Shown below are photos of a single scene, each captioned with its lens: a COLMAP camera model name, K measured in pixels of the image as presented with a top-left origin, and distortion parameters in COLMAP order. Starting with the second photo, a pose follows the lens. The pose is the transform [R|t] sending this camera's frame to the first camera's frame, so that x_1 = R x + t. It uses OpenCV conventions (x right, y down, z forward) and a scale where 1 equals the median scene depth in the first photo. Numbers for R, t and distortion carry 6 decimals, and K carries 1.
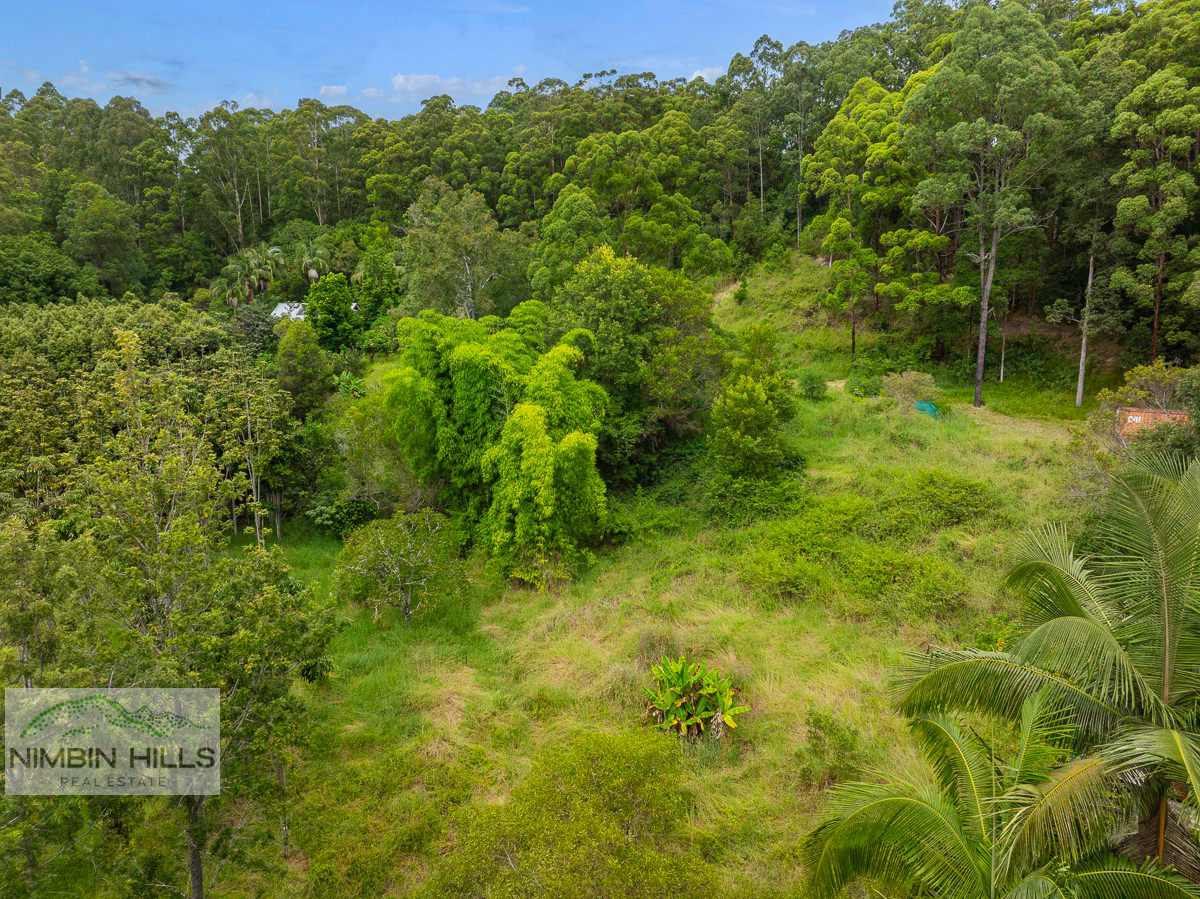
lens RADIAL K [[857.4, 0, 602.8], [0, 857.4, 446.5], [0, 0, 1]] dist [-0.048136, 0.016633]
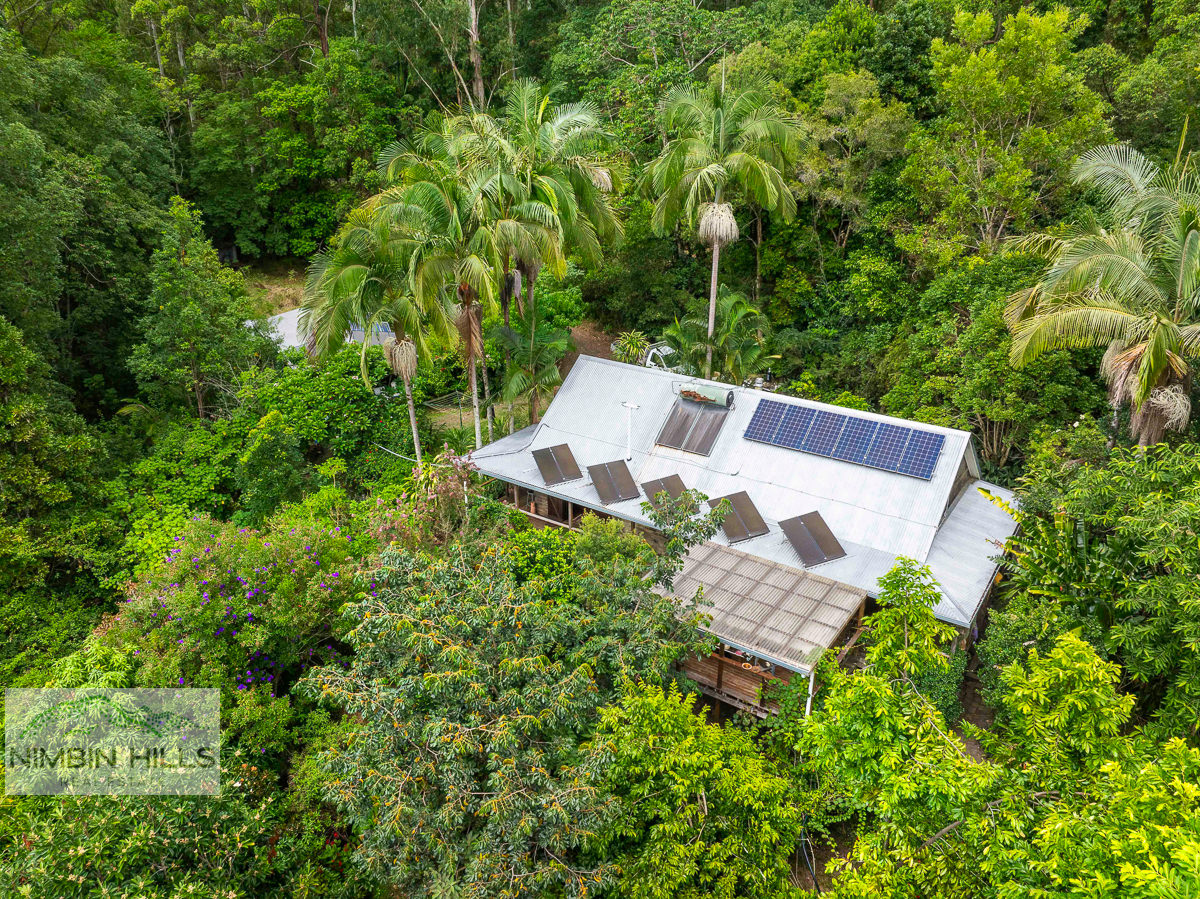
lens RADIAL K [[857.4, 0, 595.8], [0, 857.4, 454.8], [0, 0, 1]] dist [-0.048136, 0.016633]
pose [[0.953645, 0.117424, -0.277079, -0.620831], [-0.054818, 0.973110, 0.223724, -0.395336], [0.295898, -0.198164, 0.934438, 1.559477]]
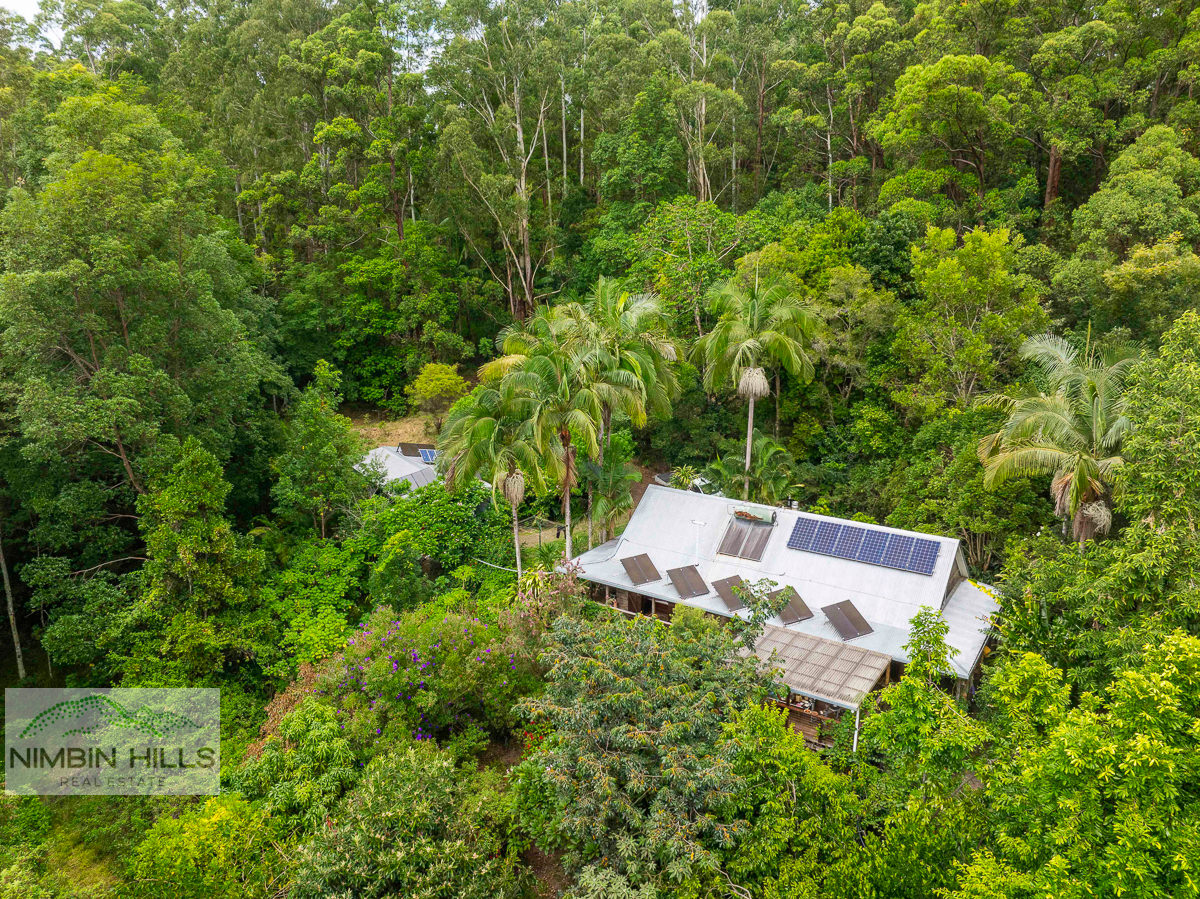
lens RADIAL K [[857.4, 0, 599.9], [0, 857.4, 450.7], [0, 0, 1]] dist [-0.048136, 0.016633]
pose [[0.959732, 0.068490, -0.272442, -0.638880], [-0.052671, 0.996496, 0.064965, -0.404074], [0.275937, -0.047999, 0.959977, 1.420683]]
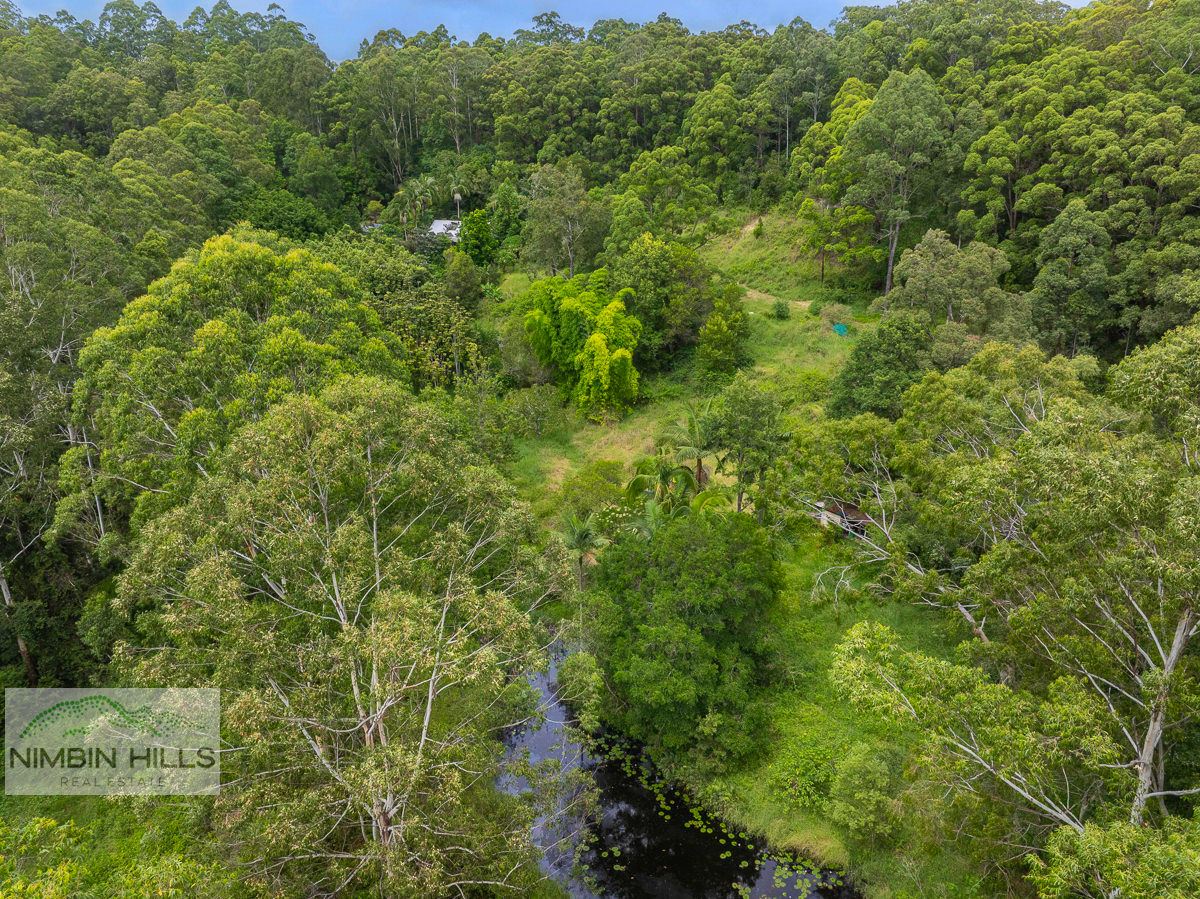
lens RADIAL K [[857.4, 0, 602.2], [0, 857.4, 451.6], [0, 0, 1]] dist [-0.048136, 0.016633]
pose [[0.992815, 0.043096, -0.111630, 0.126174], [-0.022196, 0.983030, 0.182098, -0.113166], [0.117584, -0.178312, 0.976923, -0.798696]]
